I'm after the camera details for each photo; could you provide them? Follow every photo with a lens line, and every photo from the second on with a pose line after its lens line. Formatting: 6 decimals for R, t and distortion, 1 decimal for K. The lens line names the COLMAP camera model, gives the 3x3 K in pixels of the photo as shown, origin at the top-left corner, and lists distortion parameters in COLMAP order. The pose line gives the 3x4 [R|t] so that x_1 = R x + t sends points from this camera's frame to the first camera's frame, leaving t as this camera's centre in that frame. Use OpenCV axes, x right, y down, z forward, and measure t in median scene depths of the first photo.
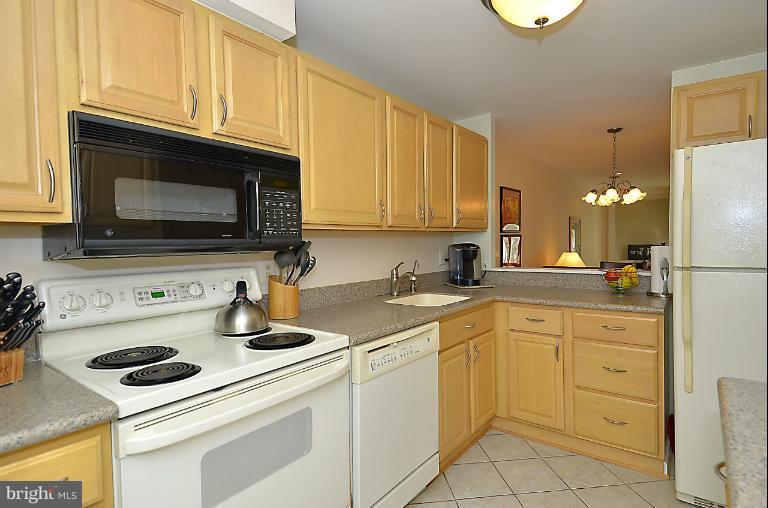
lens RADIAL K [[391.5, 0, 403.3], [0, 391.5, 256.0], [0, 0, 1]] dist [0.001730, 0.000572]
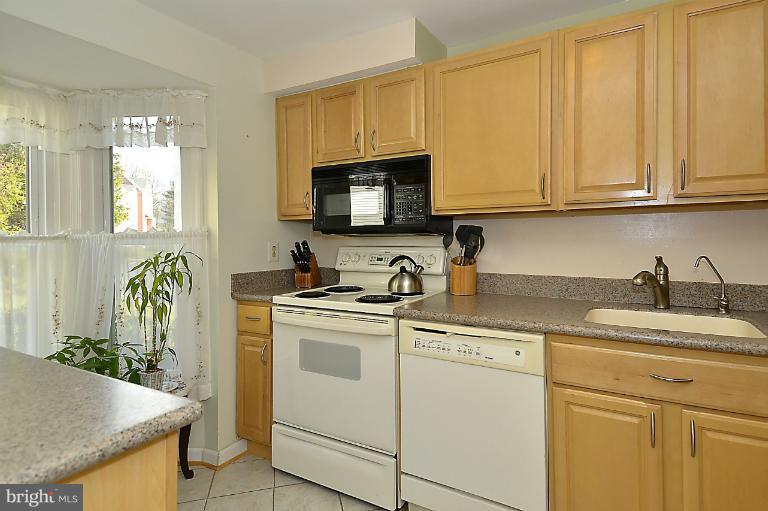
lens RADIAL K [[411.1, 0, 399.6], [0, 411.1, 252.6], [0, 0, 1]] dist [0.023893, -0.000102]
pose [[0.105960, 0.057140, -0.992727, 1.038499], [-0.024517, 0.998194, 0.054837, -0.025029], [0.994068, 0.018528, 0.107169, 0.854884]]
